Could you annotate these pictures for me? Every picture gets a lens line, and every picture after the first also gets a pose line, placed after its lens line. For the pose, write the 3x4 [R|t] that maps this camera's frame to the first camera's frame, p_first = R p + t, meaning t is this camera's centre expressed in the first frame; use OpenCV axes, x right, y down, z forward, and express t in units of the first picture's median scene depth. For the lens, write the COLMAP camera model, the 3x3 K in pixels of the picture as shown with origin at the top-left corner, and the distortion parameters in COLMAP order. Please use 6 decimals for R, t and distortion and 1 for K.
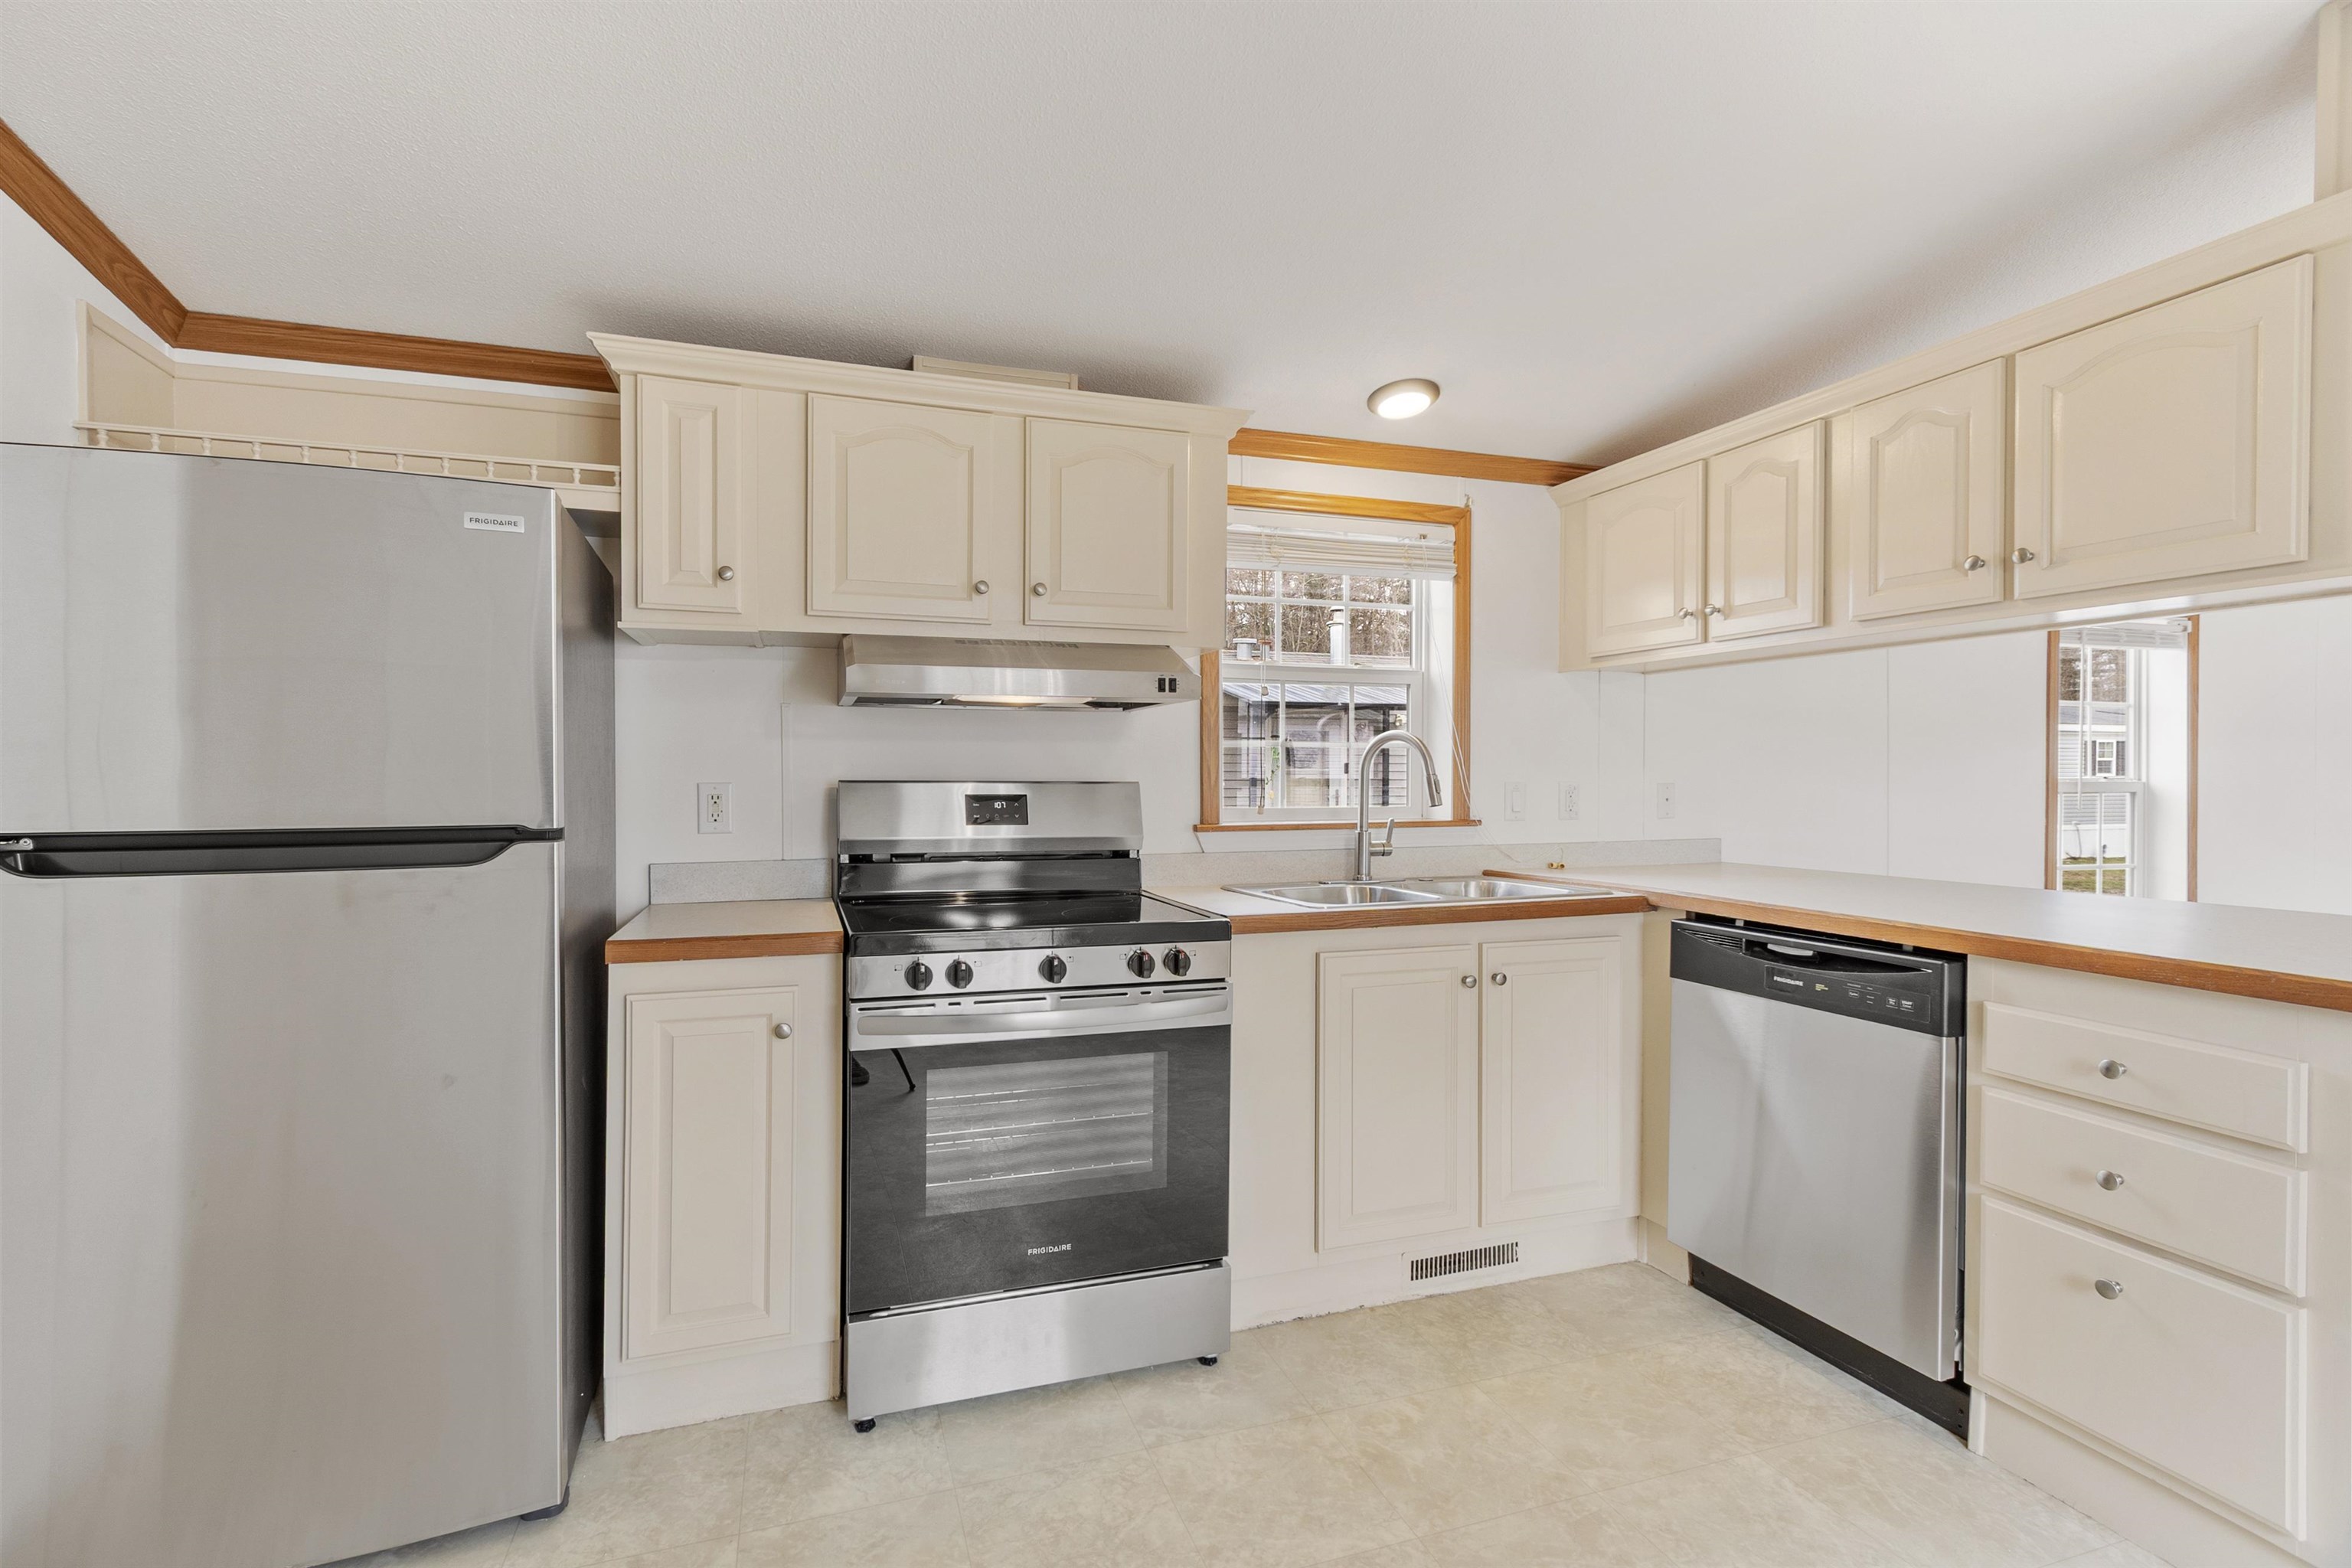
lens RADIAL K [[1003.0, 0, 1176.0], [0, 1003.0, 784.0], [0, 0, 1]] dist [0.002982, 0.000319]
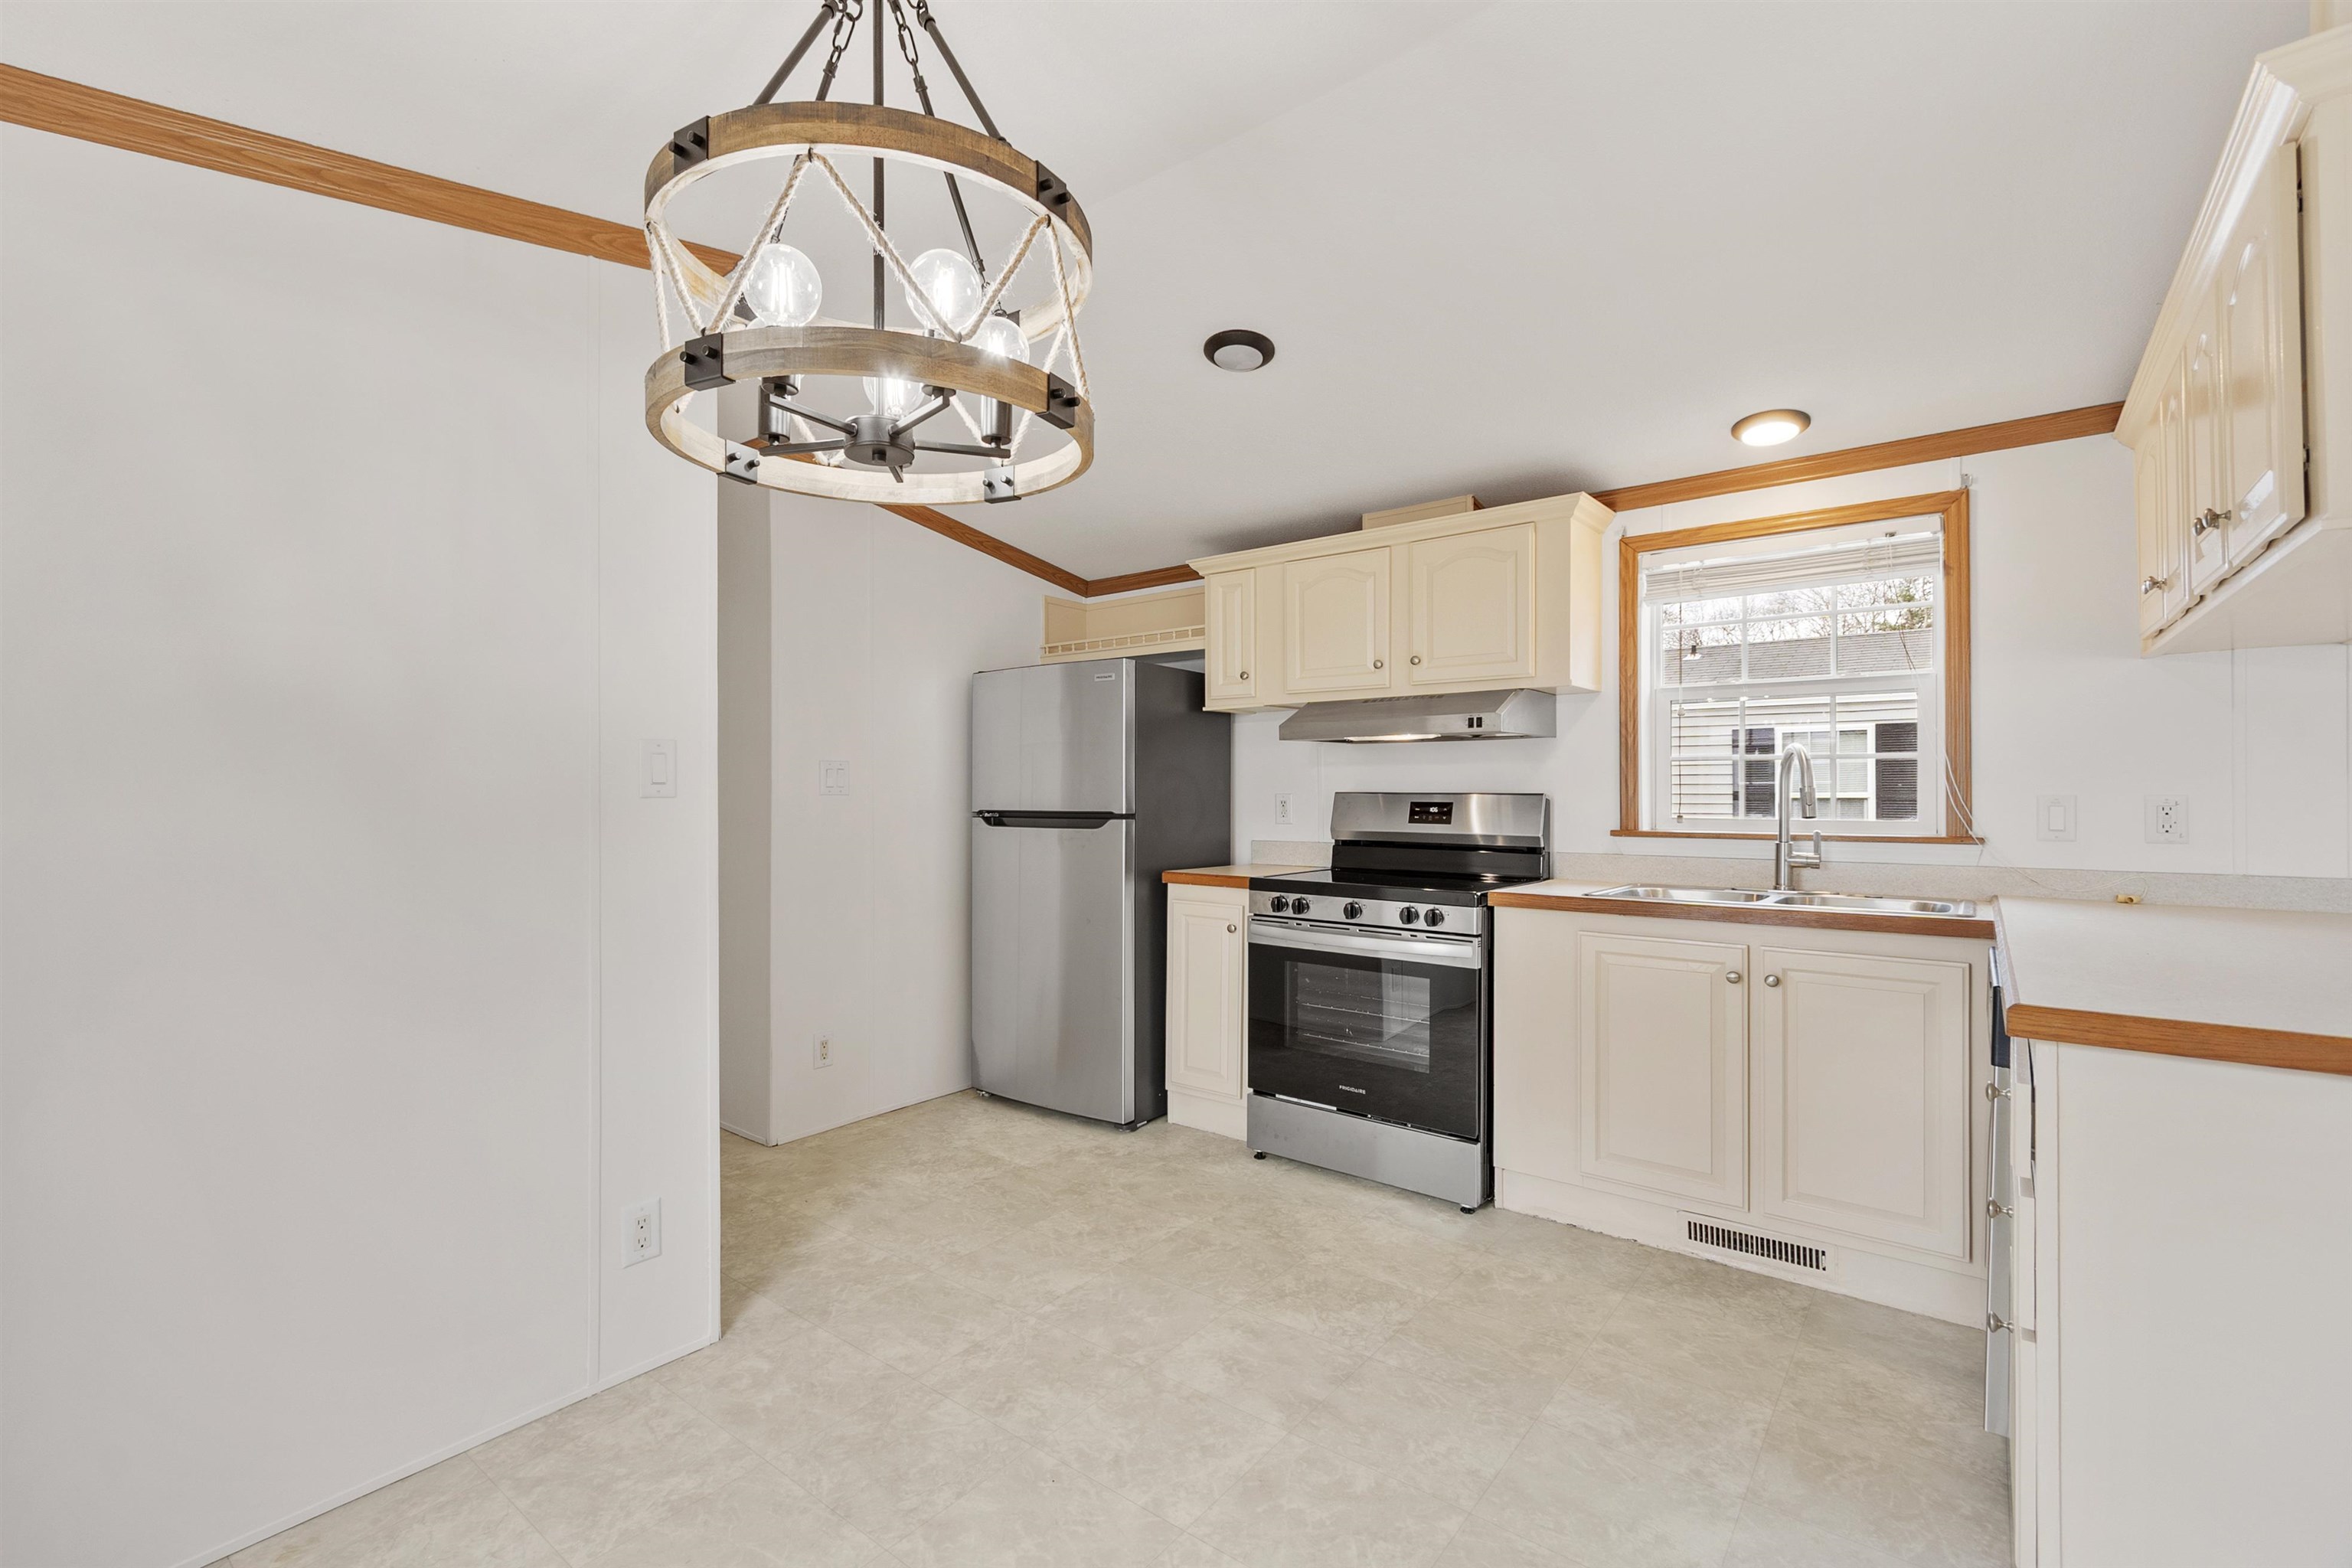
lens RADIAL K [[1020.3, 0, 1176.0], [0, 1020.3, 784.0], [0, 0, 1]] dist [0.001229, 0.000227]
pose [[0.584237, -0.005297, -0.811566, 0.856380], [-0.005208, 0.999934, -0.010275, 0.001814], [0.811567, 0.010230, 0.584170, -0.140377]]
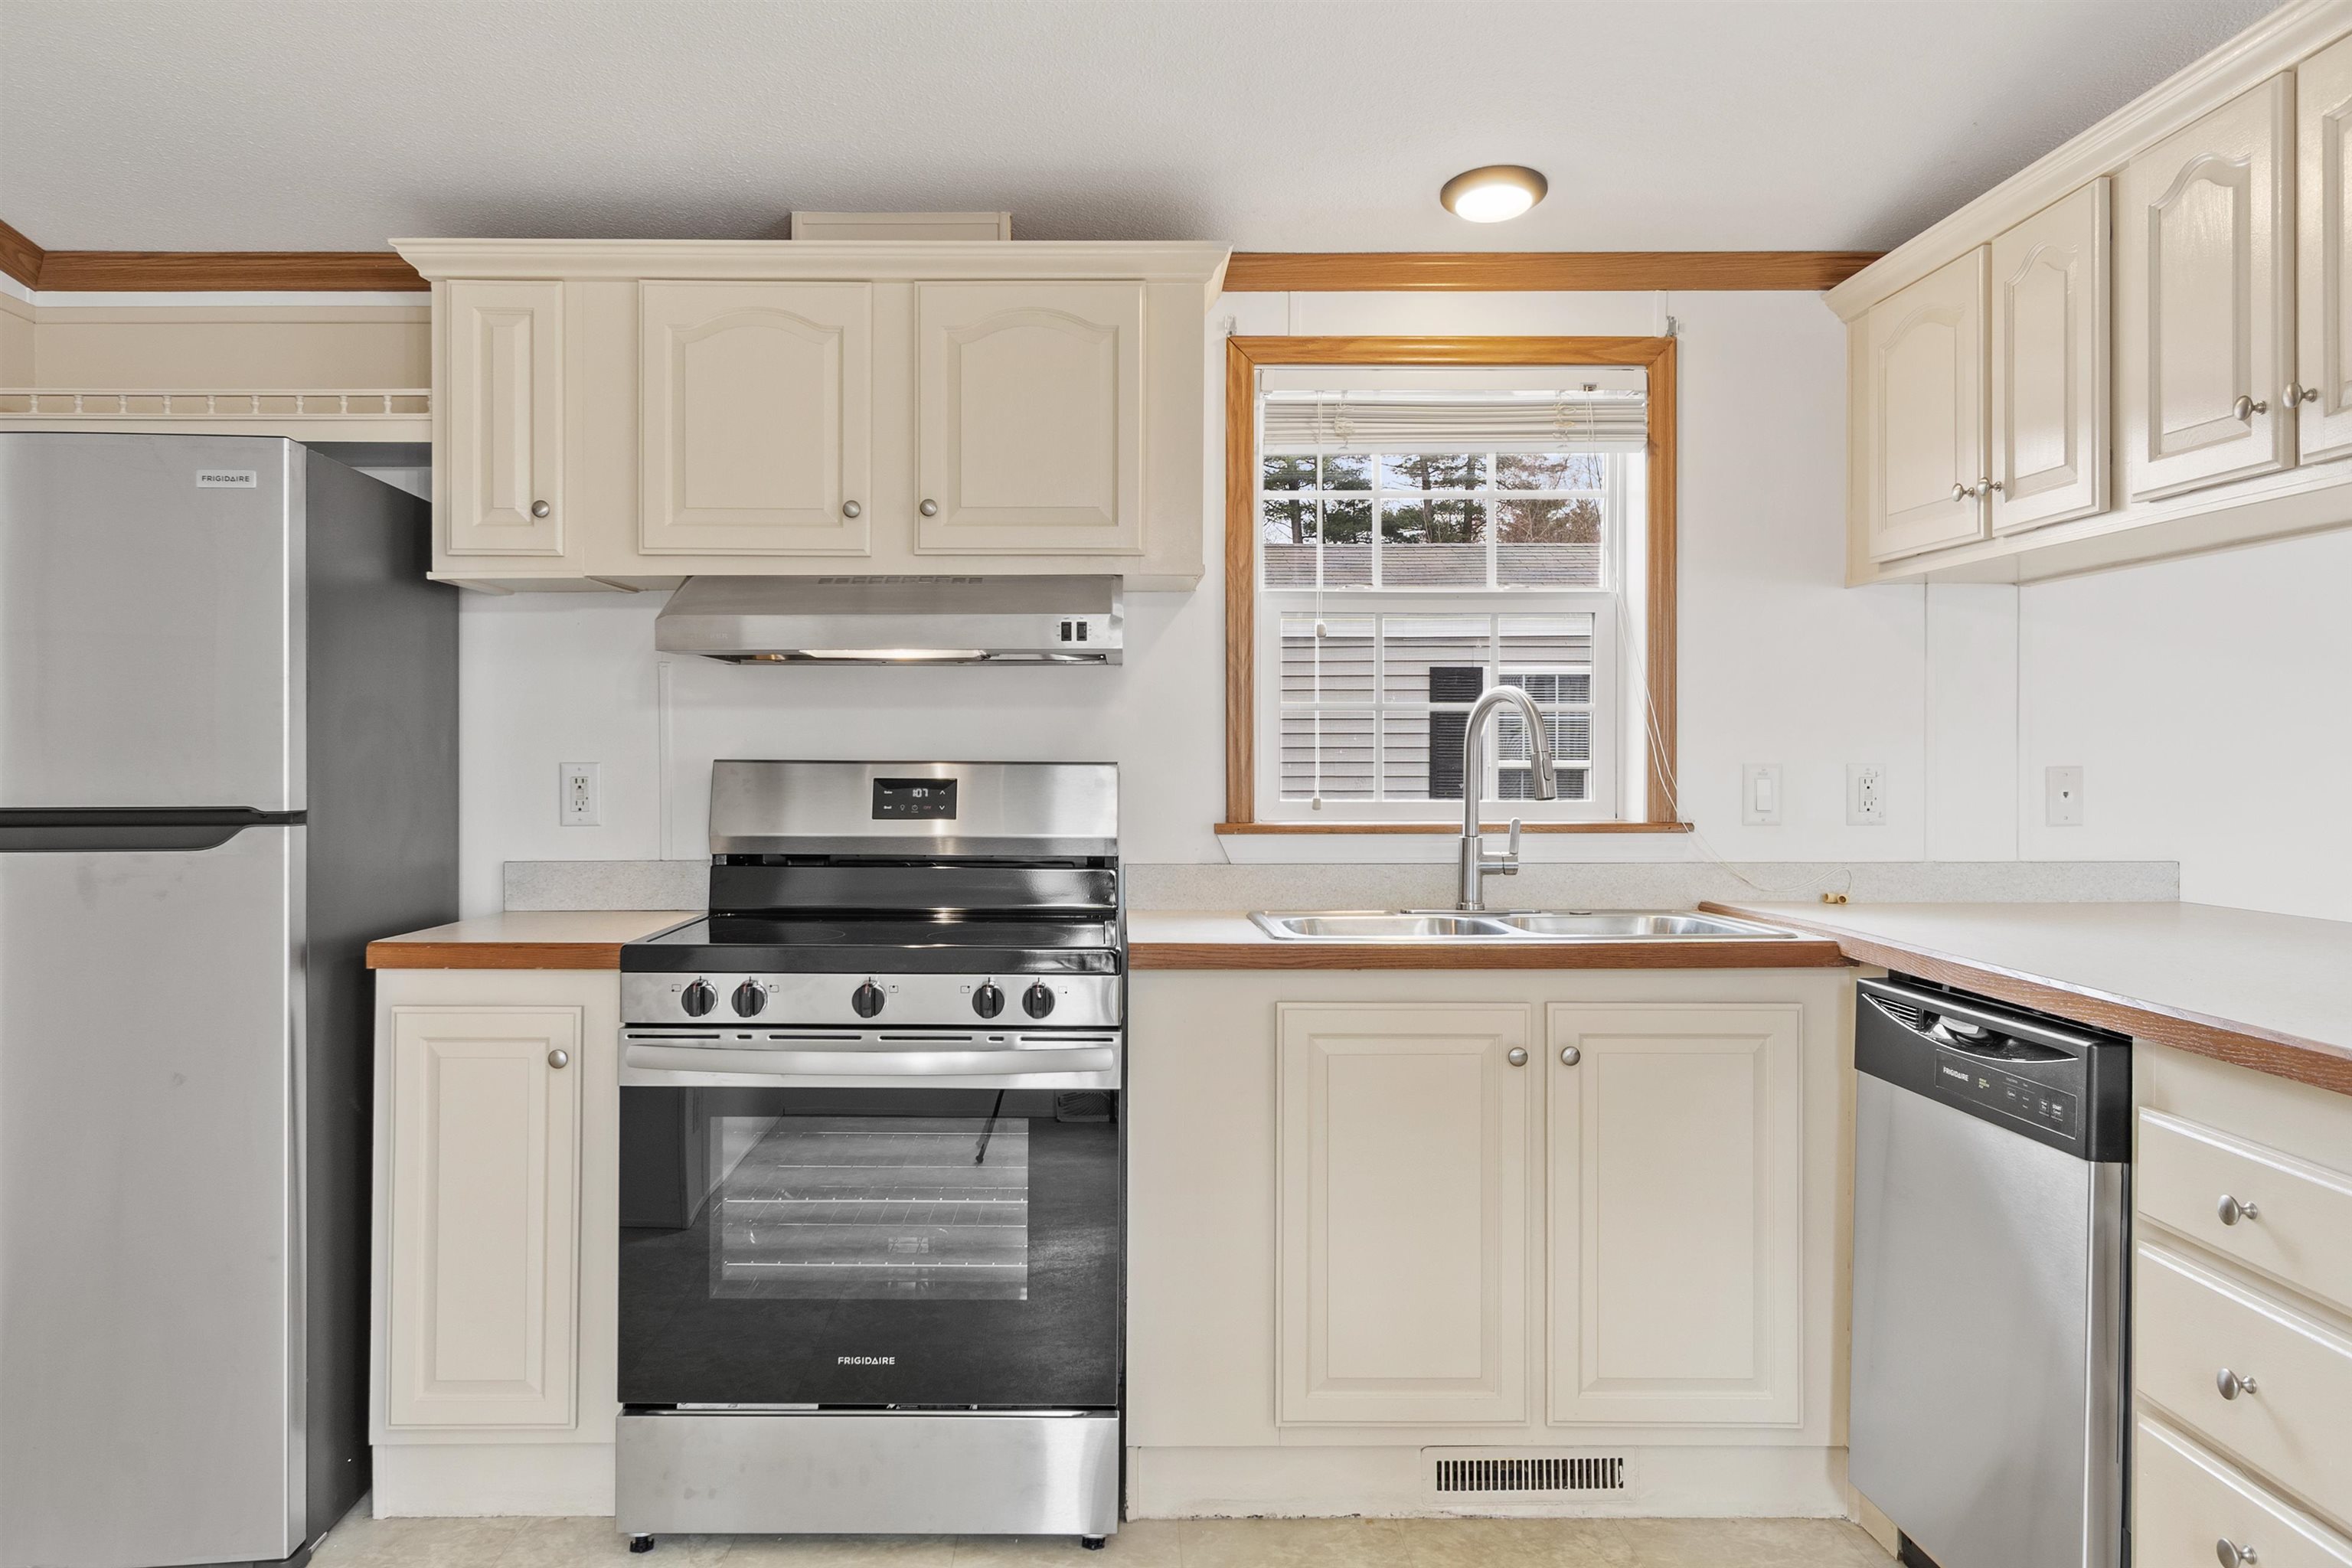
lens RADIAL K [[1637.1, 0, 1170.0], [0, 1637.1, 760.7], [0, 0, 1]] dist [0.005876, 0.000057]
pose [[0.958431, 0.000849, -0.285322, 0.391424], [-0.002417, 0.999984, -0.005145, 0.002996], [0.285313, 0.005621, 0.958418, -0.132034]]
